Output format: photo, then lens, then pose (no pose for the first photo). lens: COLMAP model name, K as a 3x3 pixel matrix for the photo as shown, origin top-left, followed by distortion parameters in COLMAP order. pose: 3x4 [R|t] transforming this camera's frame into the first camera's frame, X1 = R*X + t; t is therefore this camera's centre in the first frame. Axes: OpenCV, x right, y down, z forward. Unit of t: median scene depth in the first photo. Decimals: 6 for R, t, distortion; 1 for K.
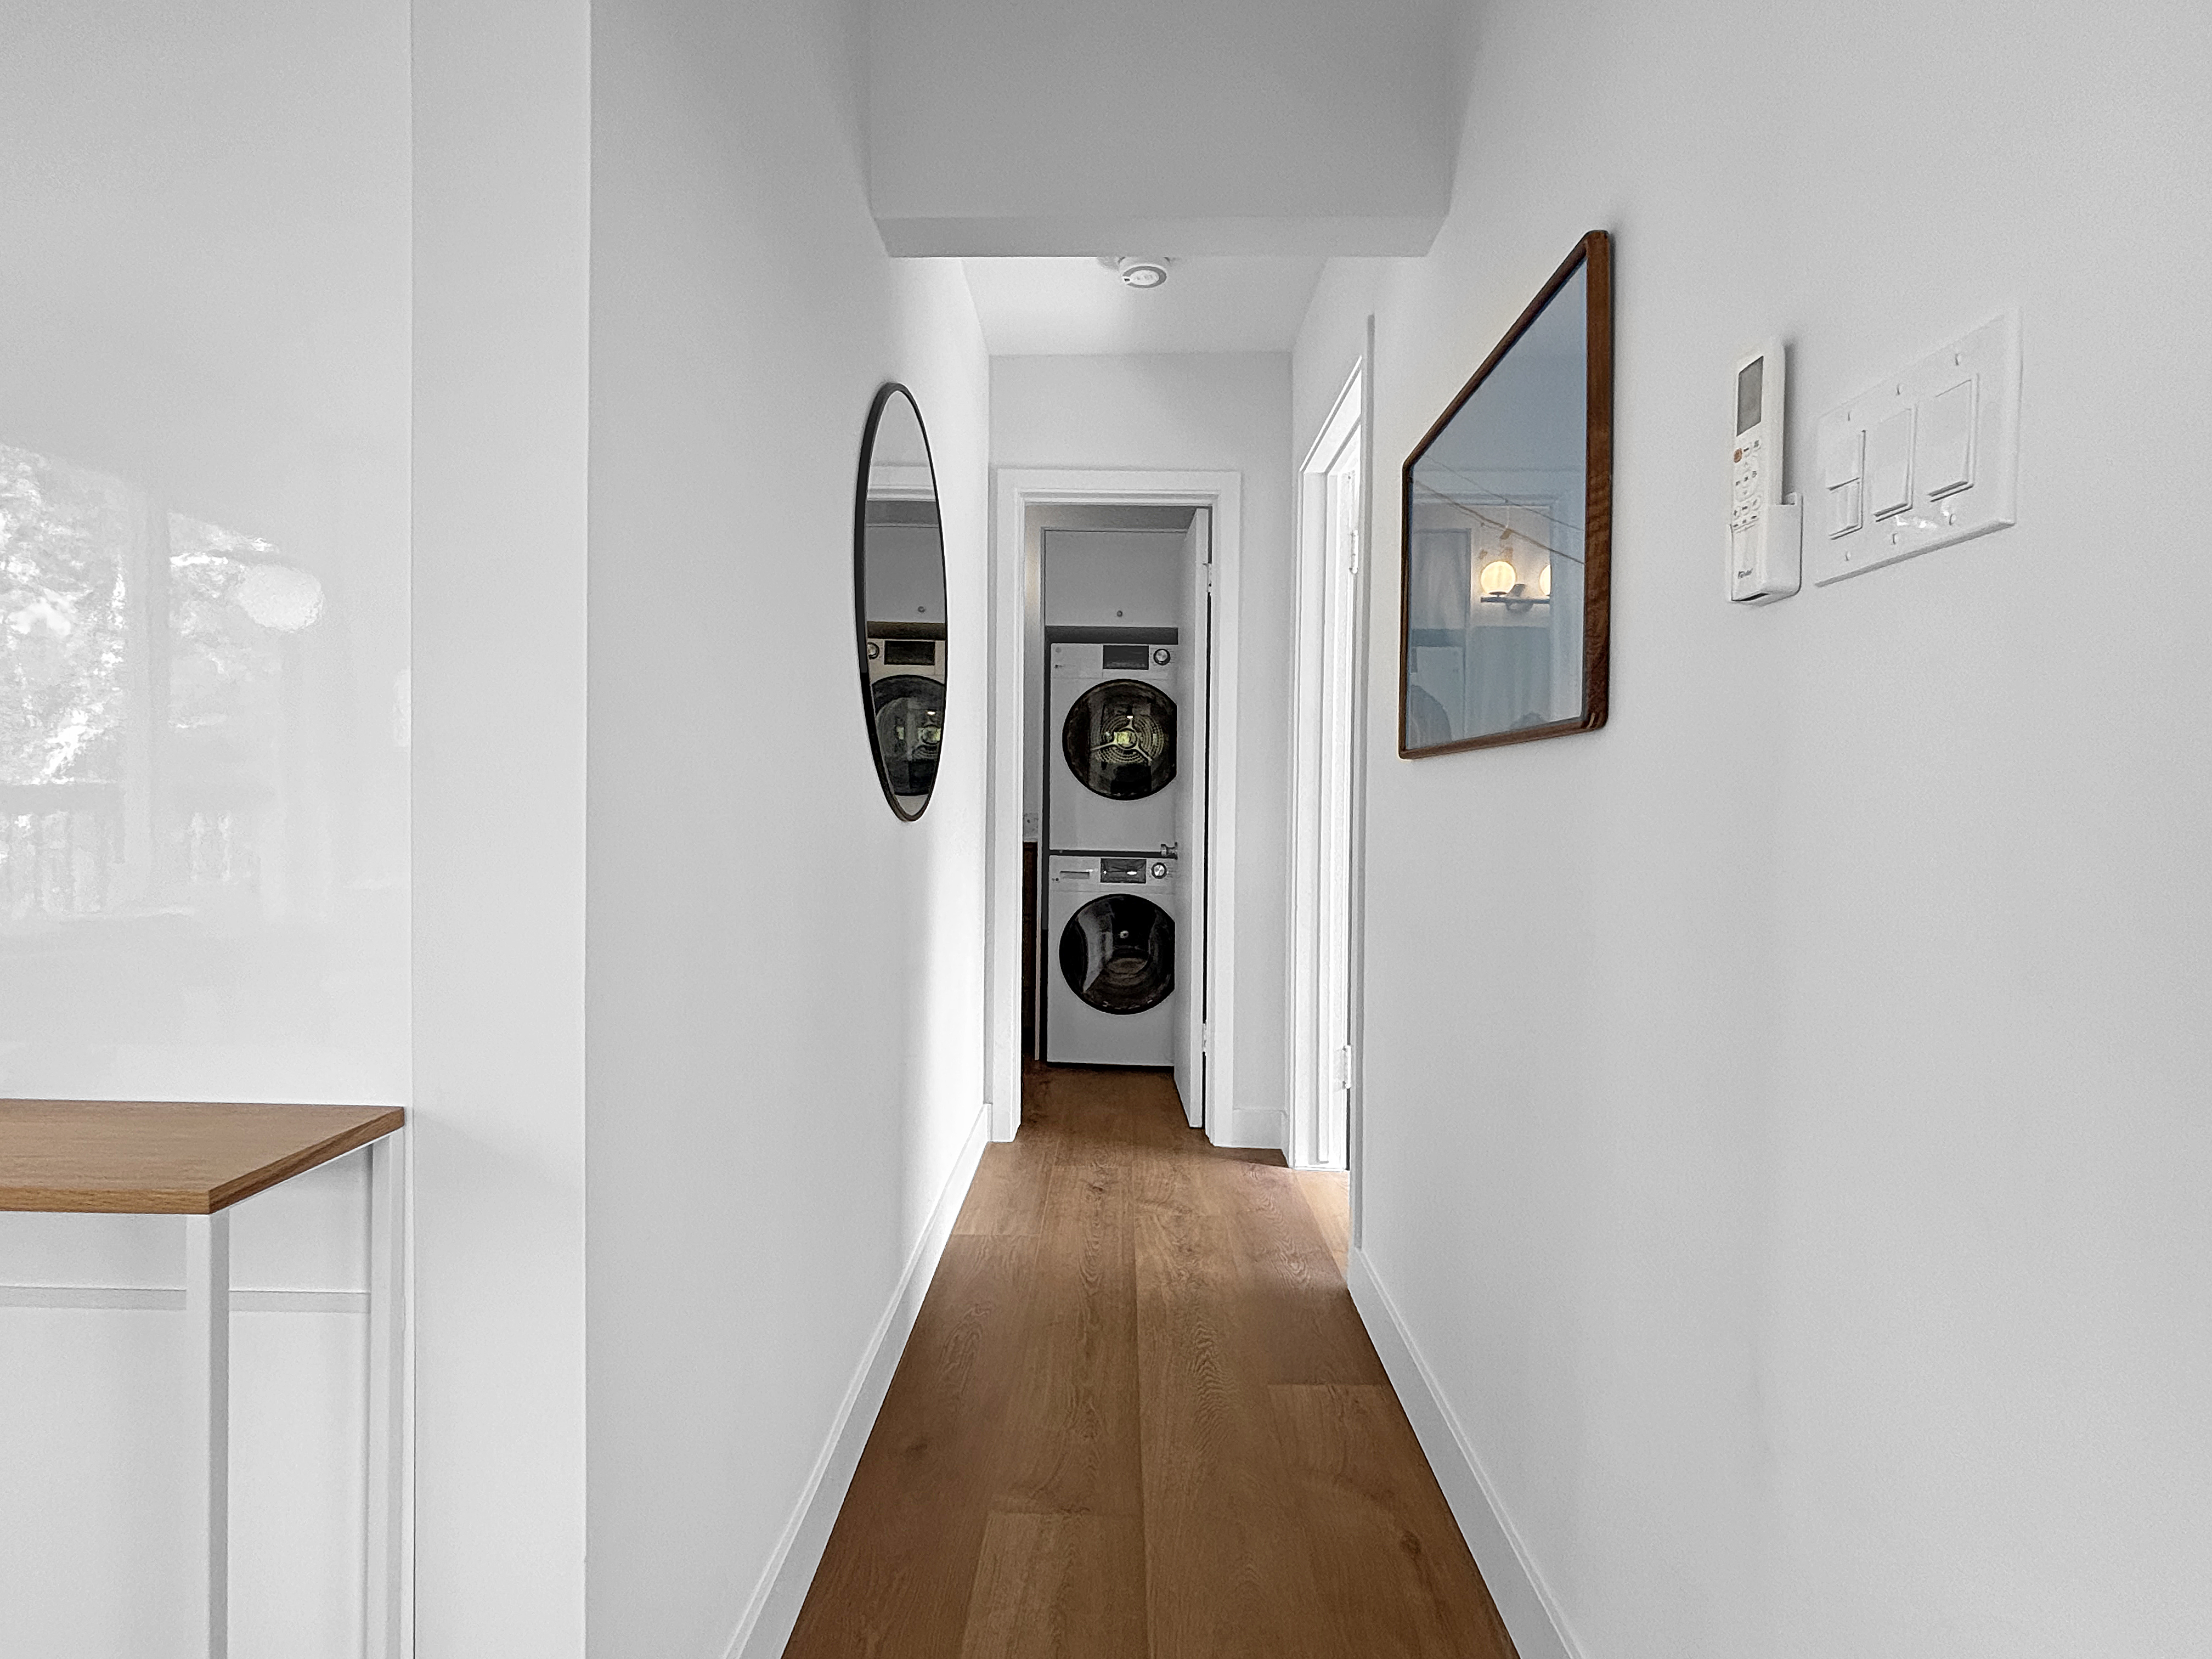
lens RADIAL K [[1094.2, 0, 1106.0], [0, 1094.2, 829.5], [0, 0, 1]] dist [0.041994, 0.000206]
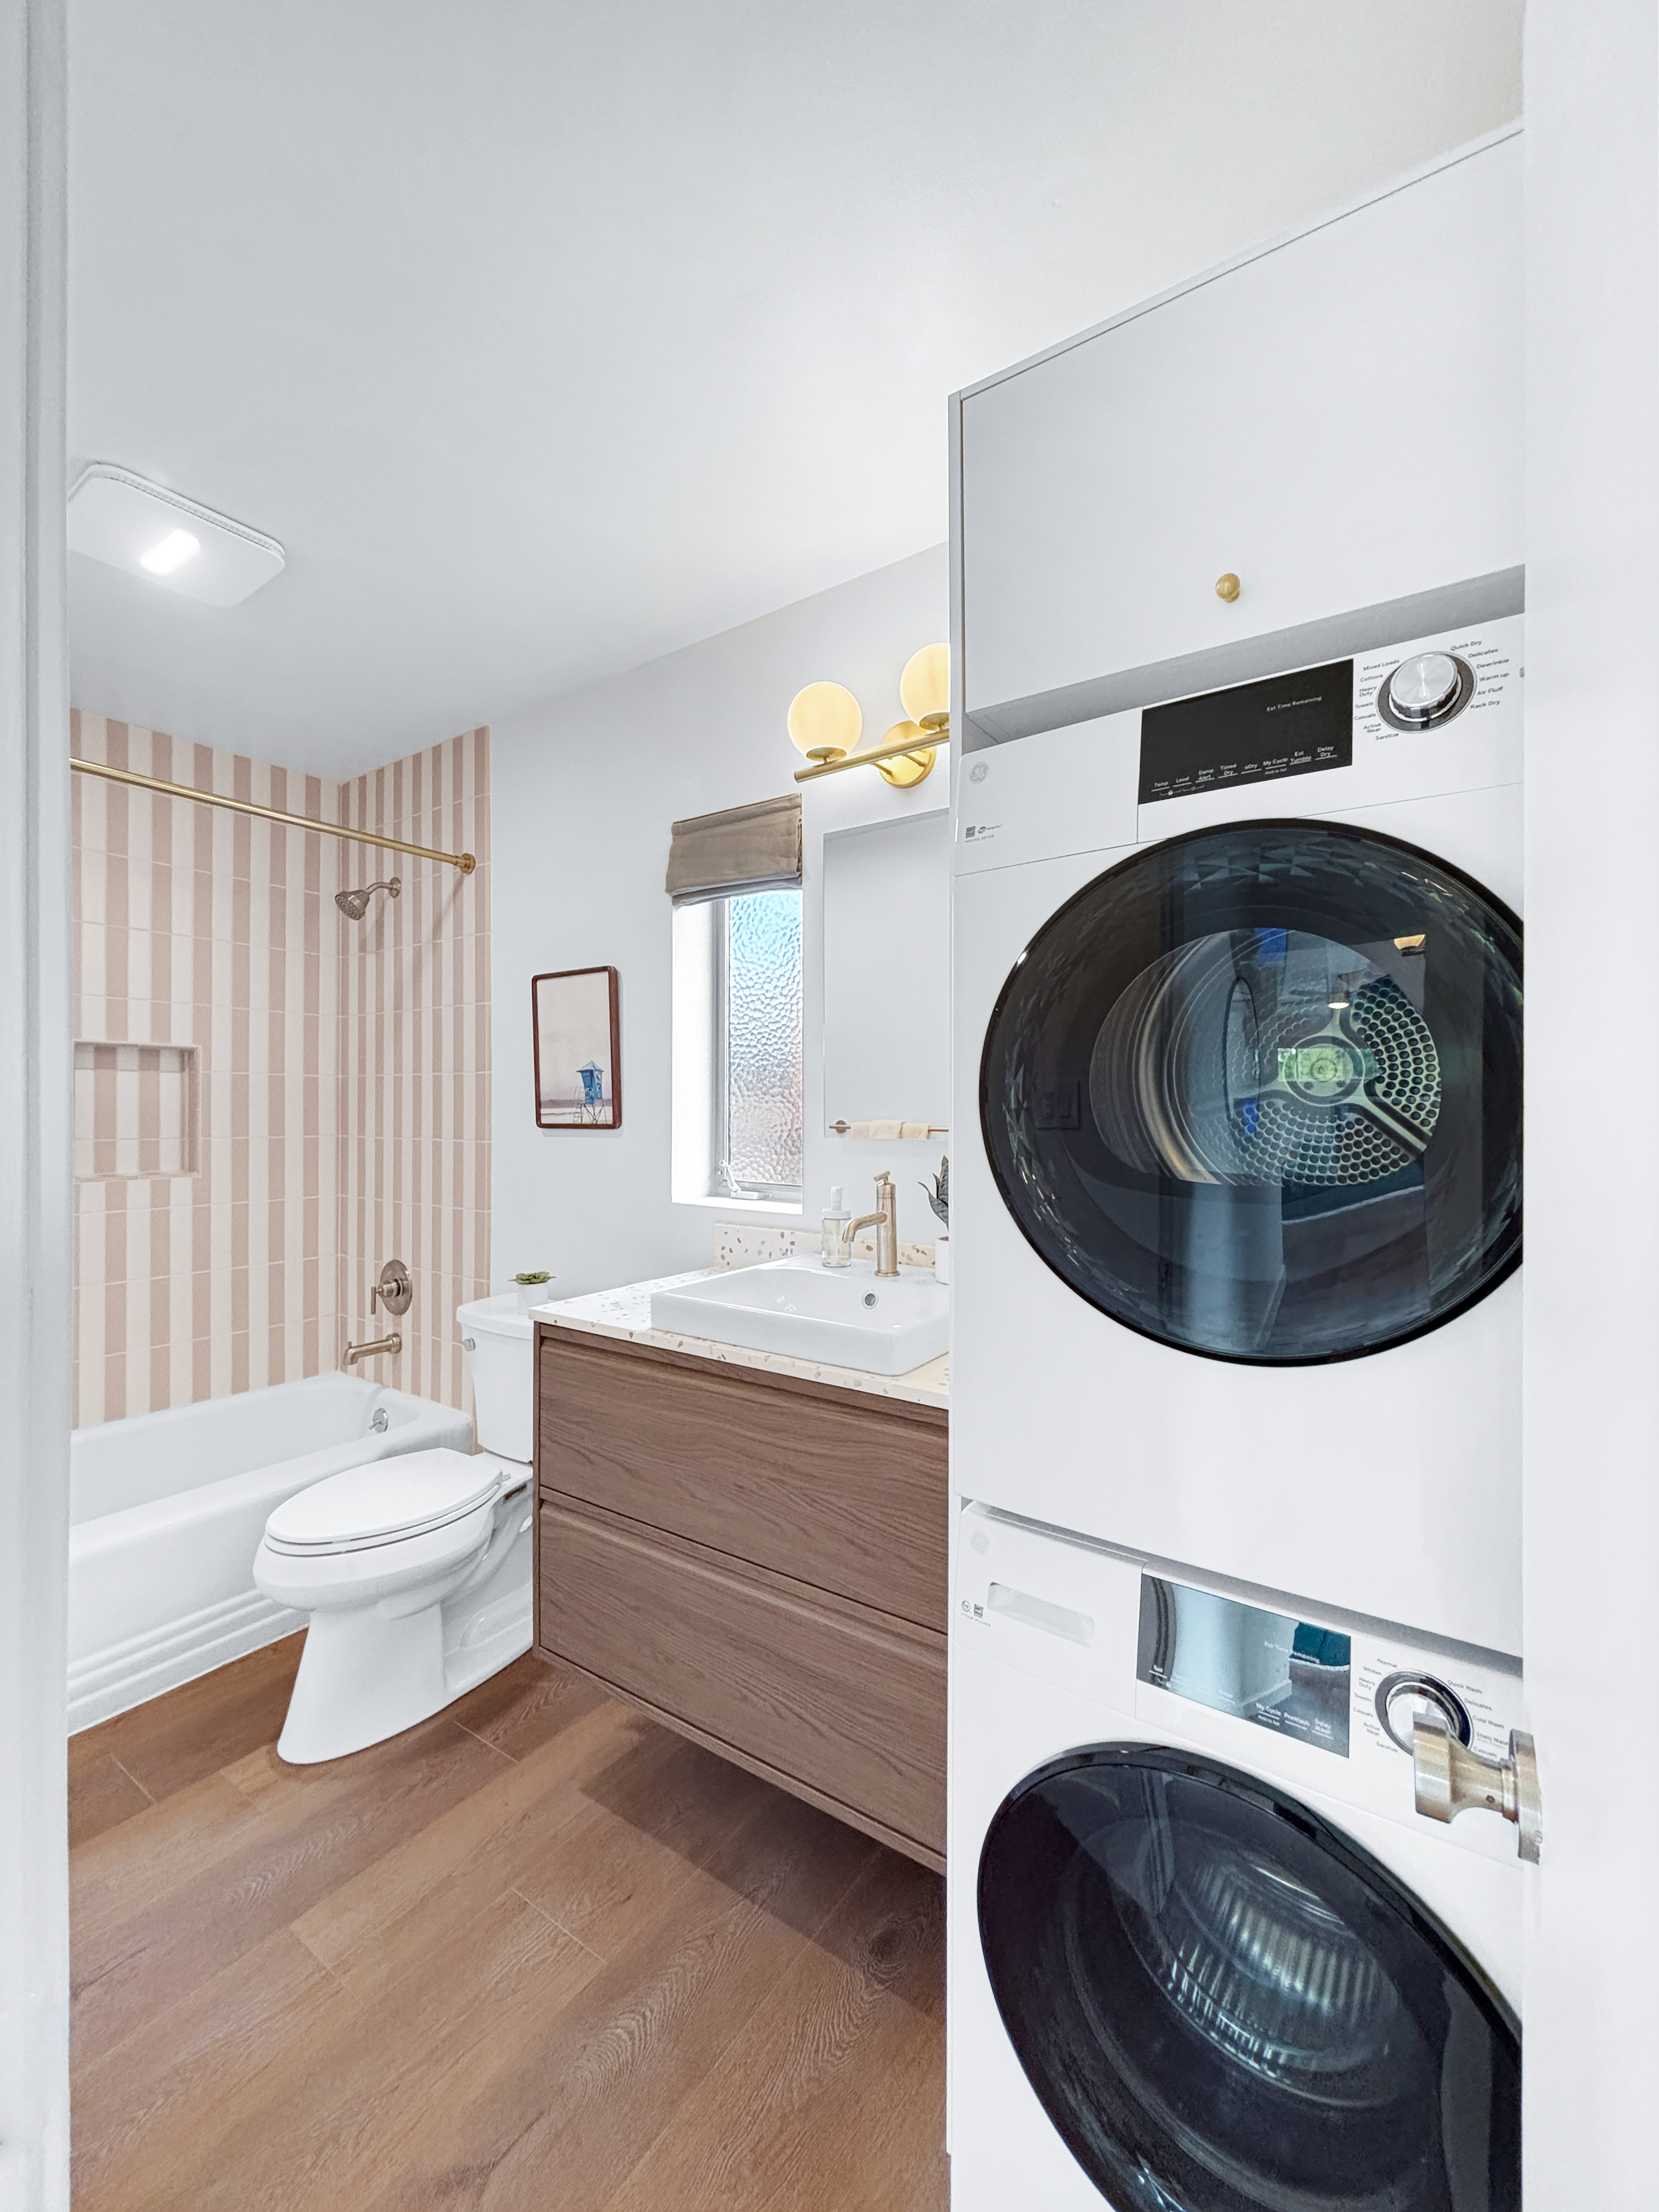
lens RADIAL K [[934.6, 0, 822.5], [0, 934.6, 1086.5], [0, 0, 1]] dist [-0.001870, -0.000573]
pose [[0.829391, -0.020057, -0.558309, 0.053121], [-0.005747, 0.998996, -0.044426, -0.073111], [0.558639, 0.040056, 0.828443, 0.782170]]
